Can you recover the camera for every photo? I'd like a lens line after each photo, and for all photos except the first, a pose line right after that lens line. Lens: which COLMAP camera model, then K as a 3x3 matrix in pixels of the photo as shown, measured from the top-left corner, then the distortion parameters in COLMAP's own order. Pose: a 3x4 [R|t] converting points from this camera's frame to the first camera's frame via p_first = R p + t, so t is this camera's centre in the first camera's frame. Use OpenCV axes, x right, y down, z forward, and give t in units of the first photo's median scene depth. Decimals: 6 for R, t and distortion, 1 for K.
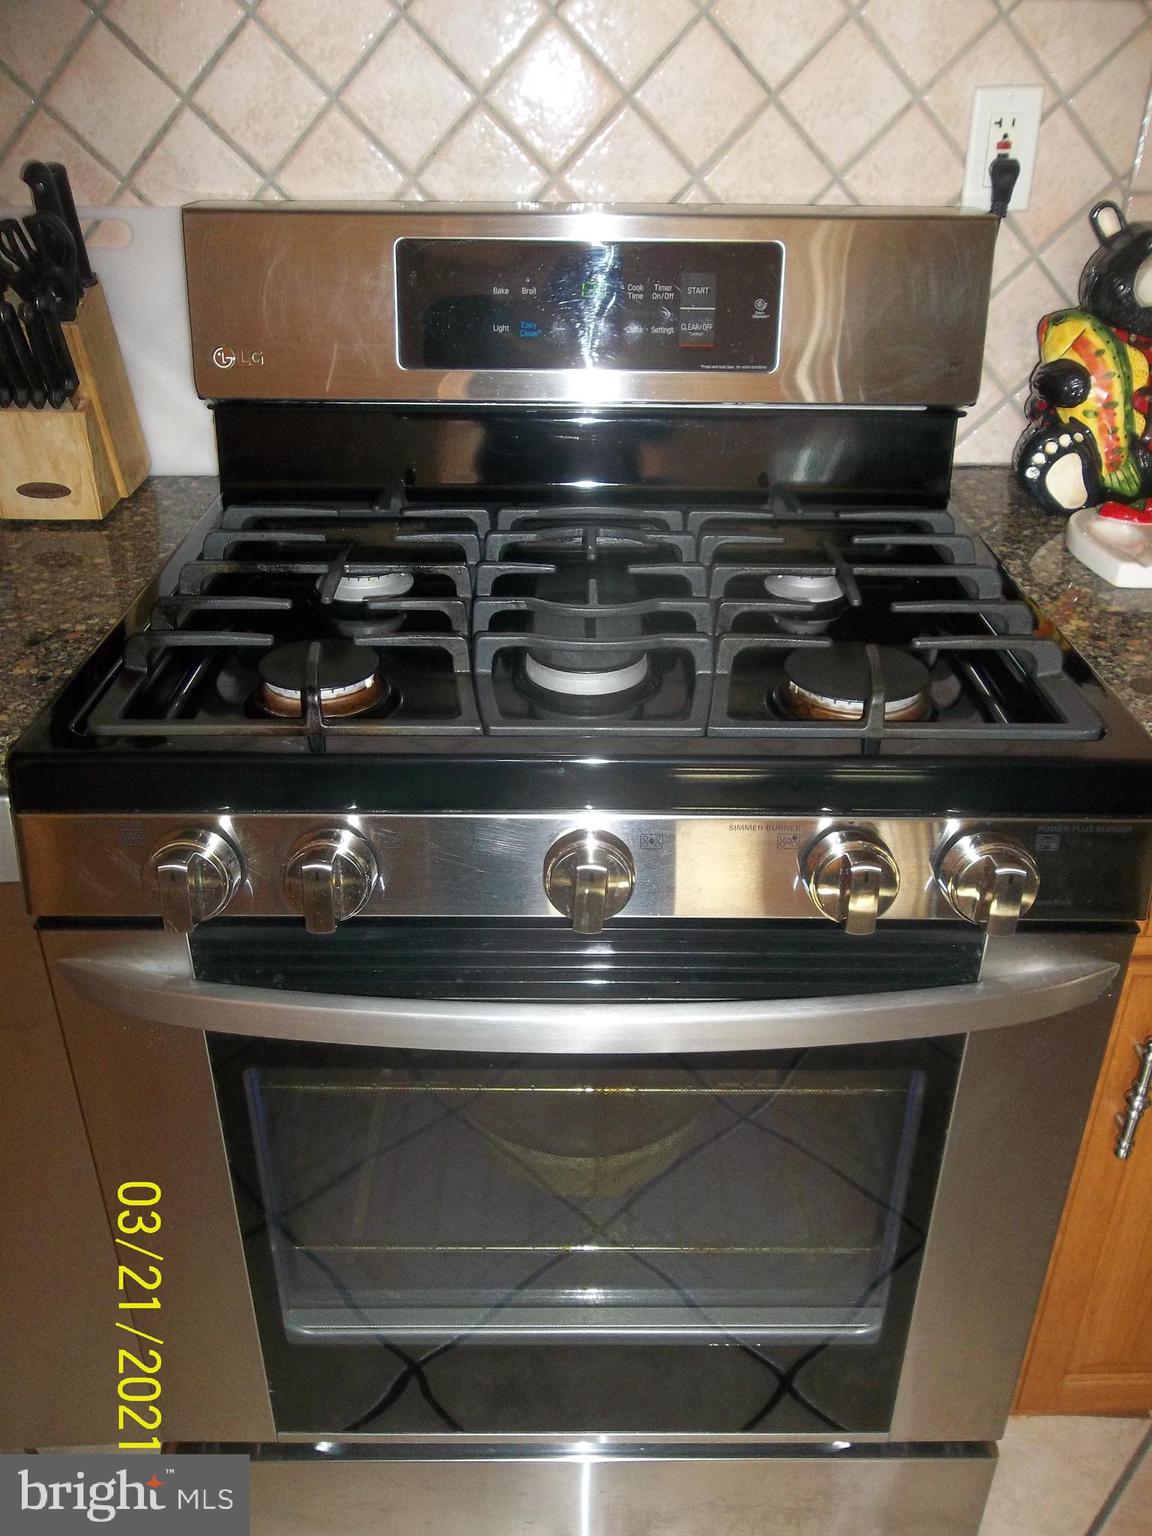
lens RADIAL K [[1253.8, 0, 566.8], [0, 1253.8, 776.2], [0, 0, 1]] dist [-0.002444, -0.002348]
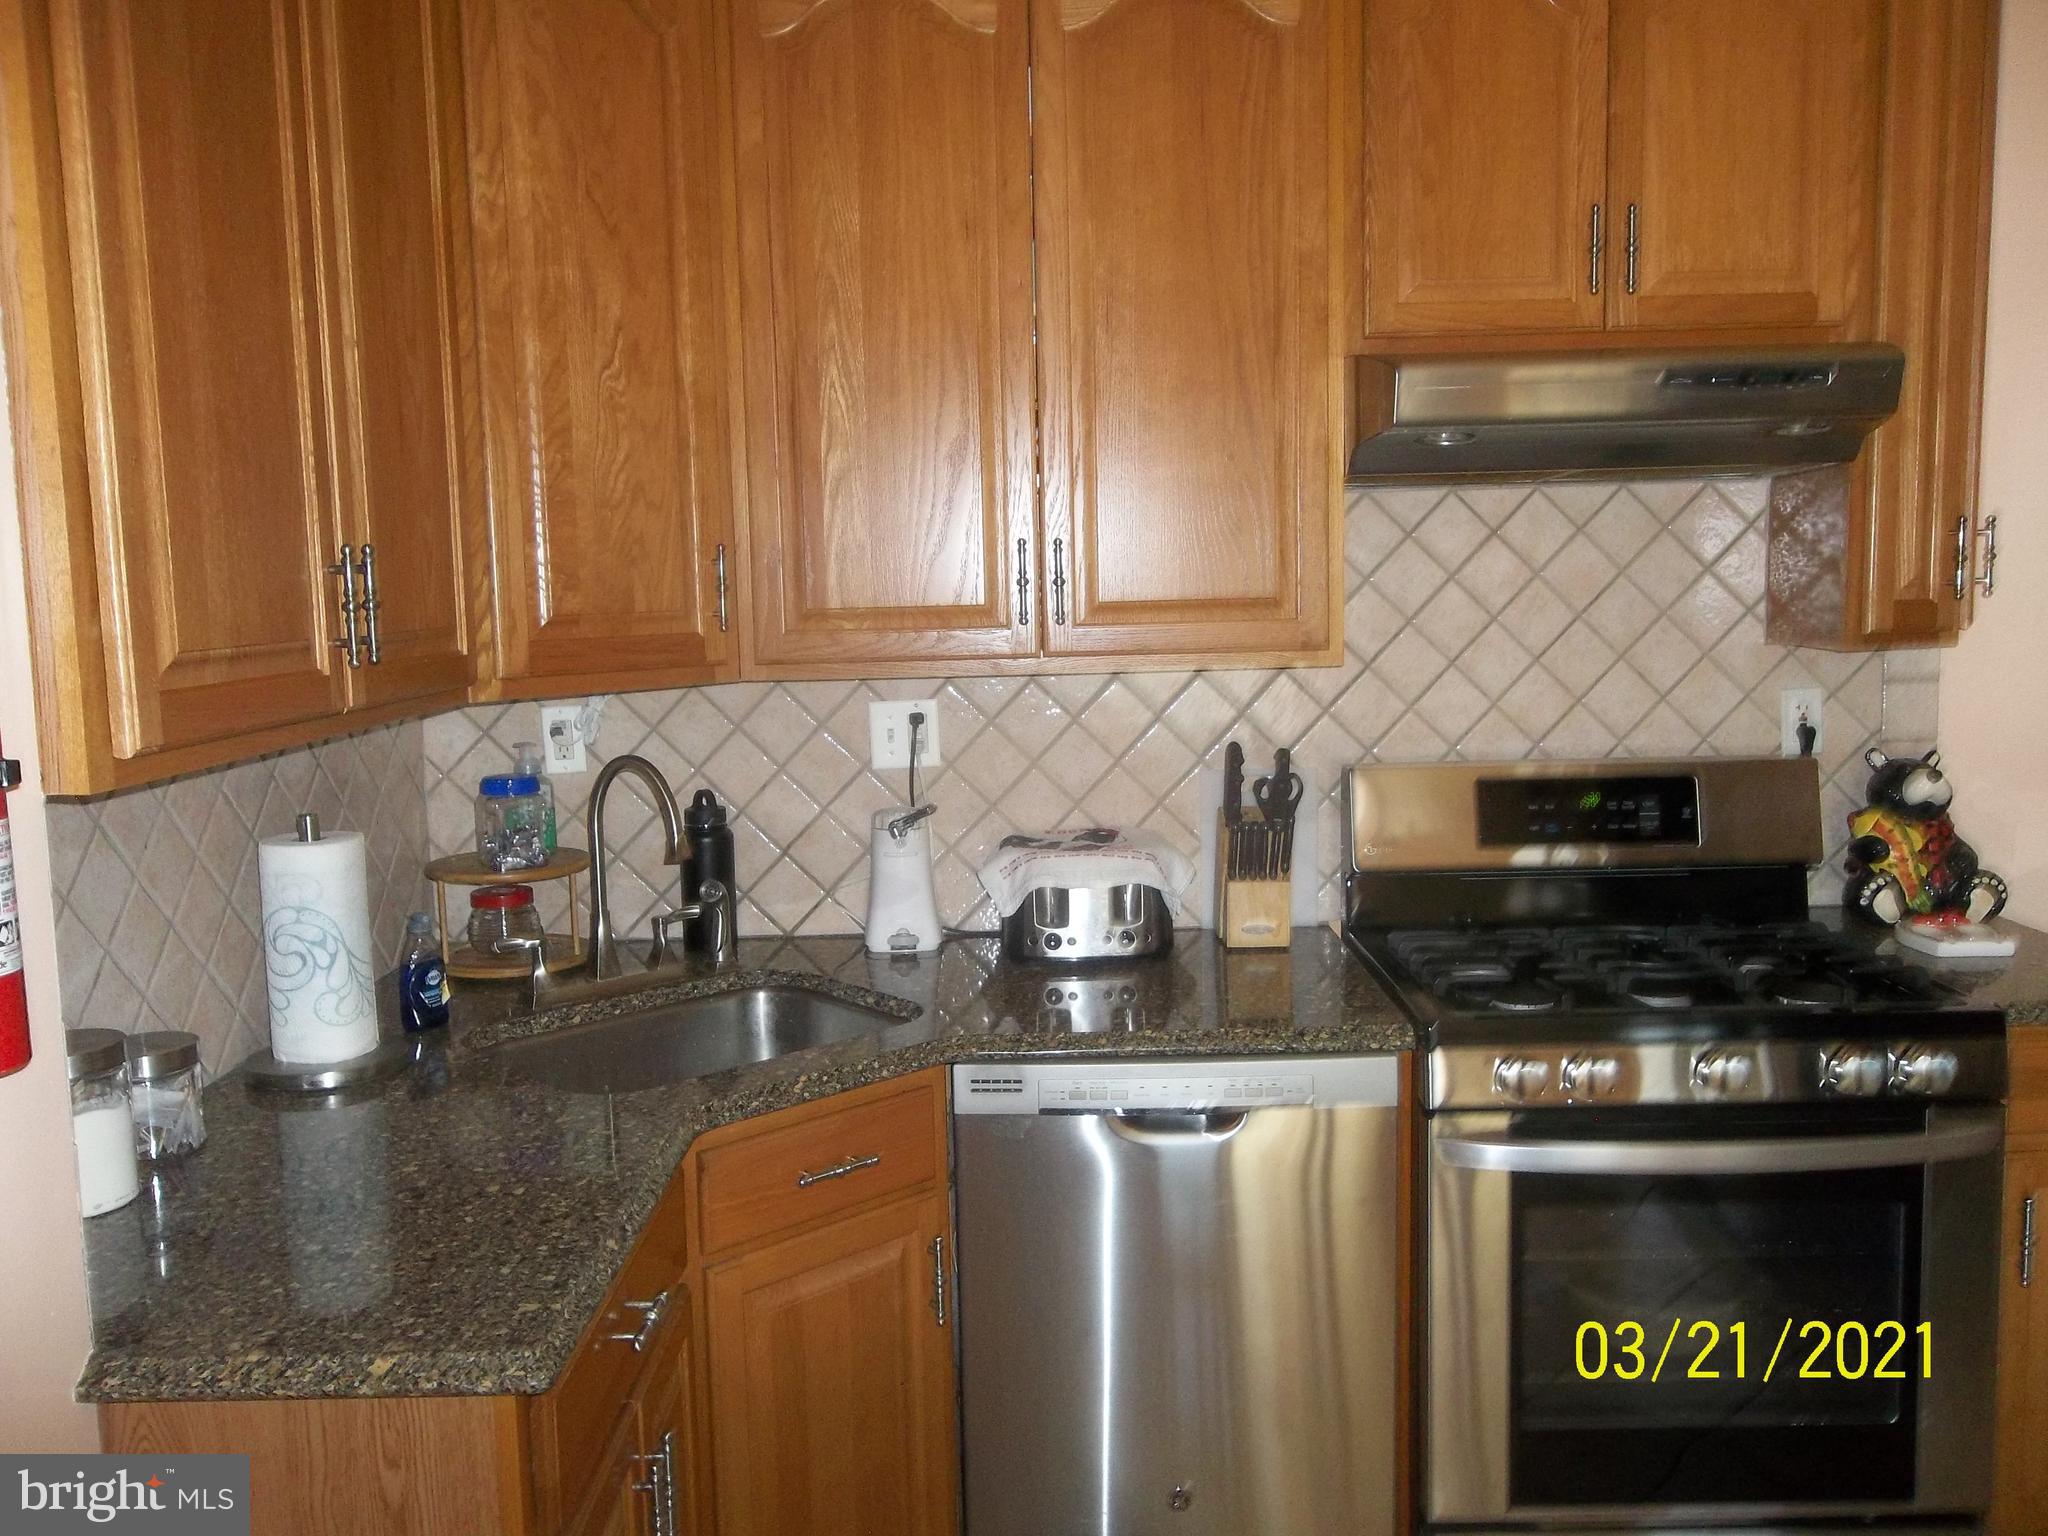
lens RADIAL K [[1671.7, 0, 1024.8], [0, 1671.7, 776.5], [0, 0, 1]] dist [-0.002444, -0.002348]
pose [[0.999419, -0.029580, -0.016960, -0.688162], [0.020733, 0.922082, -0.386438, 0.432242], [0.027069, 0.385861, 0.922160, -1.115038]]
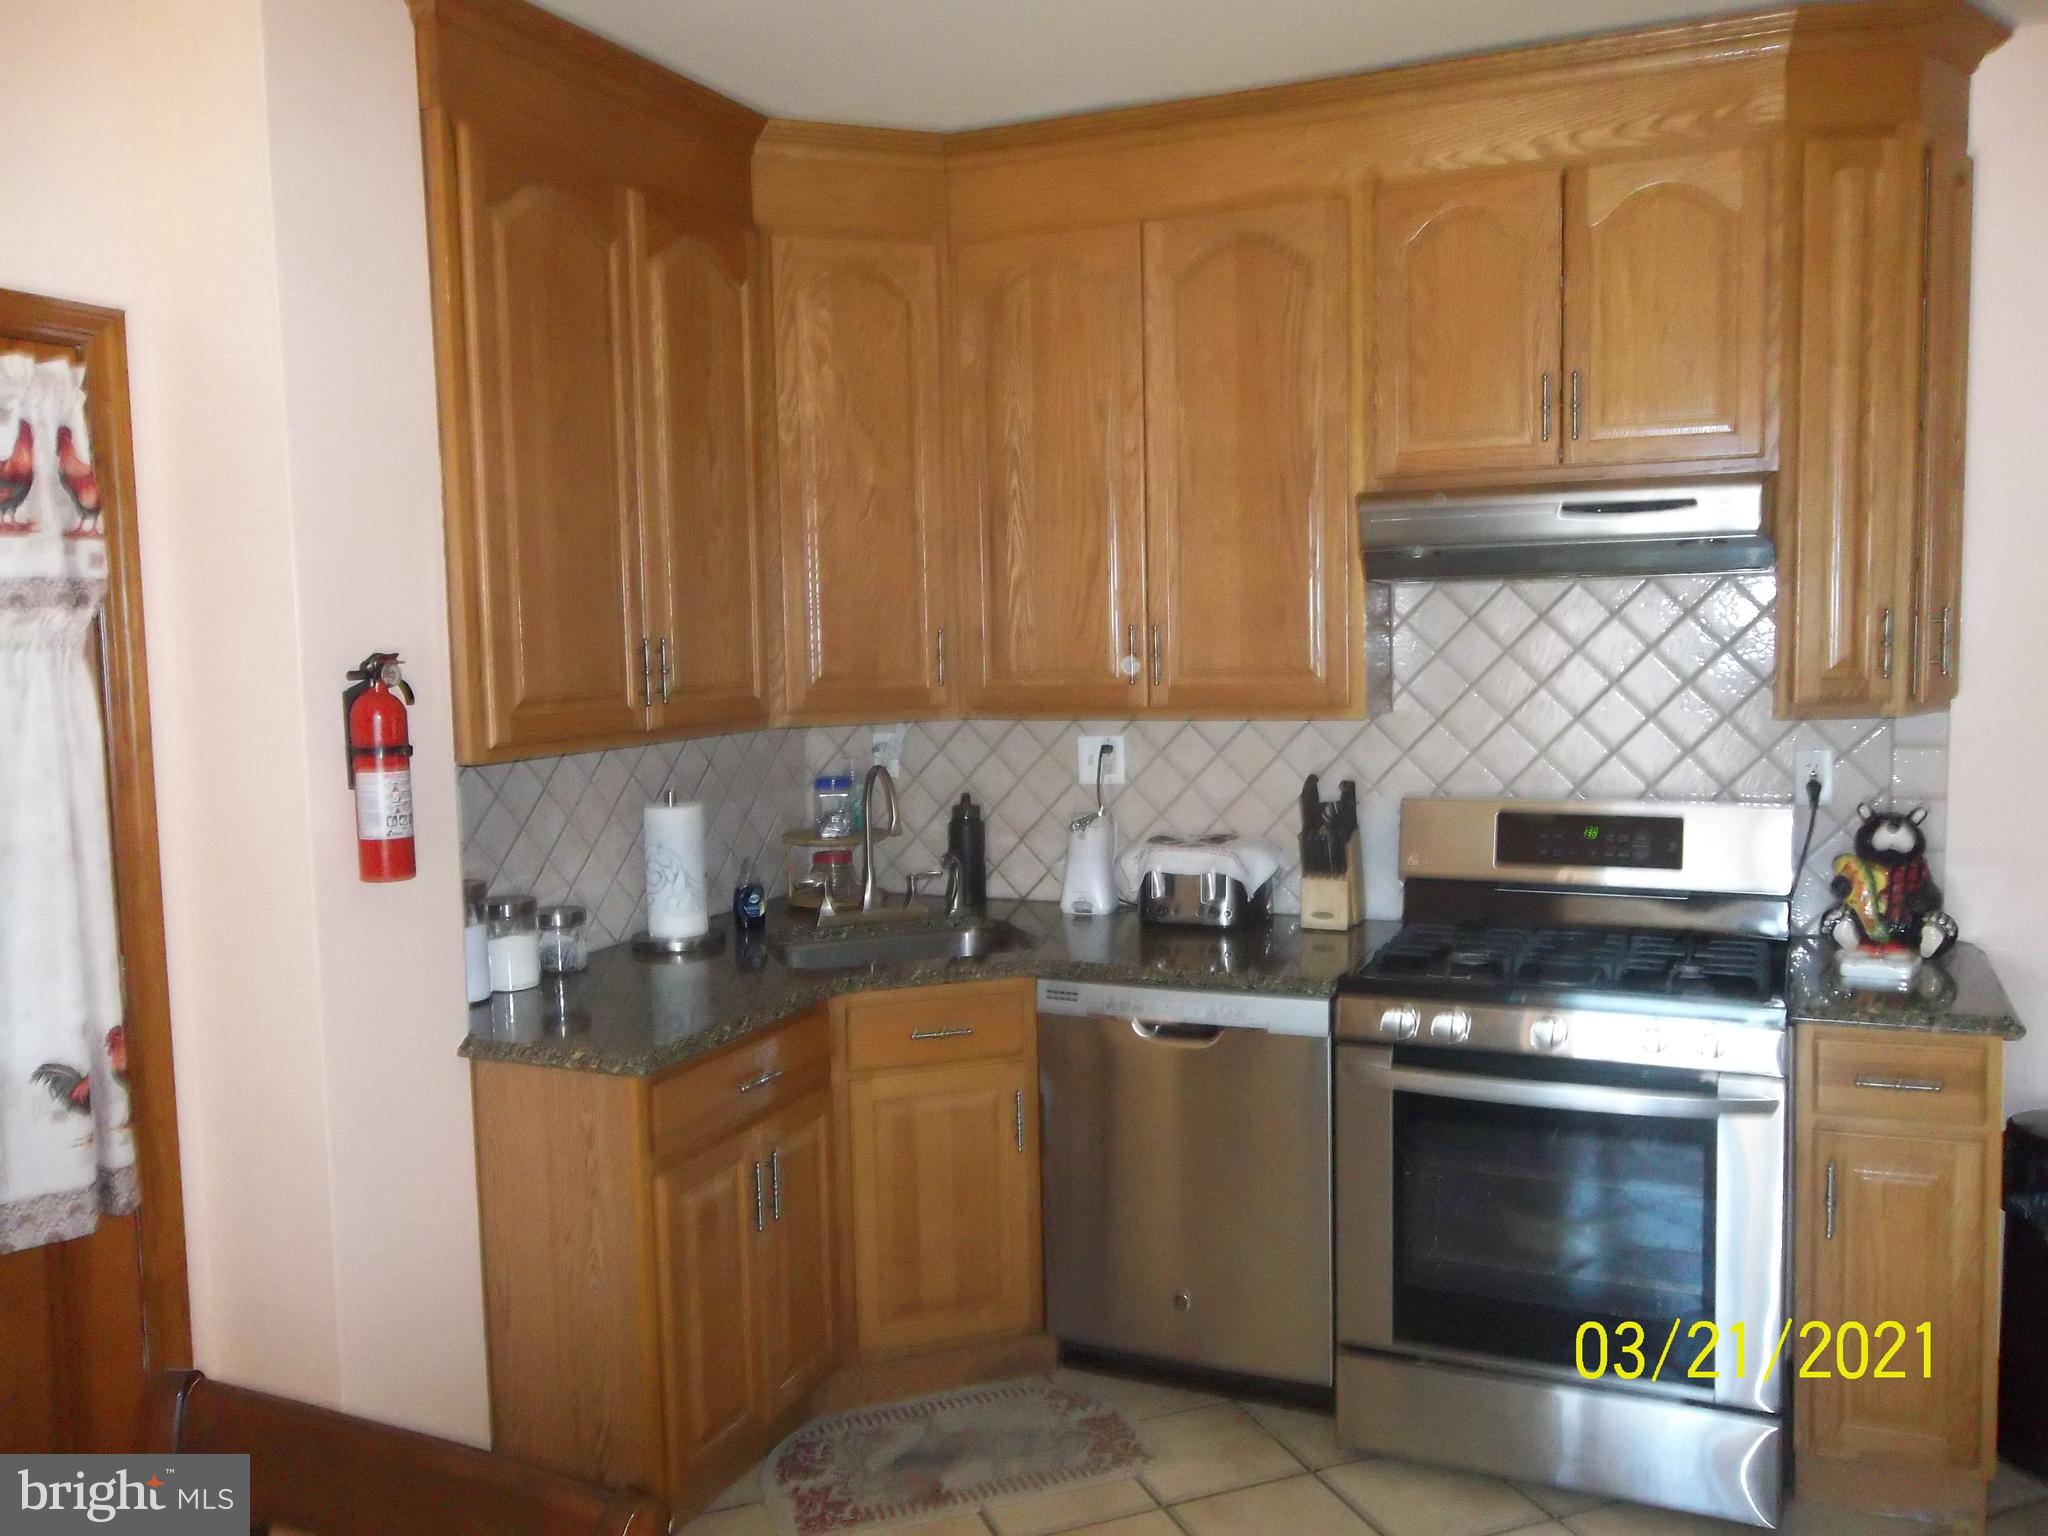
lens RADIAL K [[1671.7, 0, 1017.4], [0, 1671.7, 775.4], [0, 0, 1]] dist [-0.002444, -0.002348]
pose [[0.908420, 0.010679, -0.417922, 0.315541], [-0.181834, 0.910254, -0.371986, 0.739233], [0.376443, 0.413912, 0.828835, -1.732860]]
